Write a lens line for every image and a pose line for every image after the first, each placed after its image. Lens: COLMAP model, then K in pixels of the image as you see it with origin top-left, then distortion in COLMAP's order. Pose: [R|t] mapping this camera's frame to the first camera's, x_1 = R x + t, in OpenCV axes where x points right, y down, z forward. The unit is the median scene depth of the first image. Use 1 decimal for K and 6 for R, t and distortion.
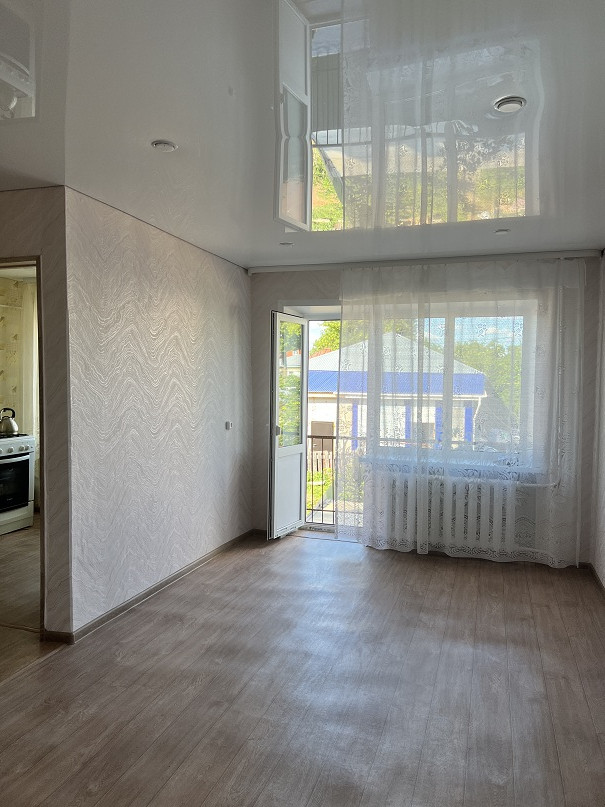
lens RADIAL K [[603.3, 0, 301.2], [0, 603.3, 402.6], [0, 0, 1]] dist [0.030178, 0.000251]
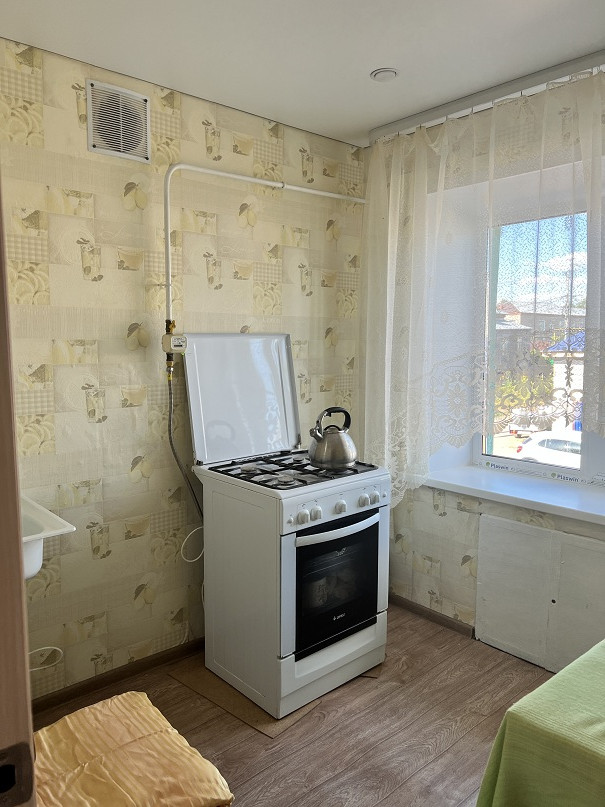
lens RADIAL K [[603.3, 0, 302.4], [0, 603.3, 402.9], [0, 0, 1]] dist [0.030178, 0.000251]
pose [[0.860508, 0.028450, -0.508643, -0.276035], [0.003501, 0.998086, 0.061749, -0.021805], [0.509426, -0.054916, 0.858761, 0.601589]]
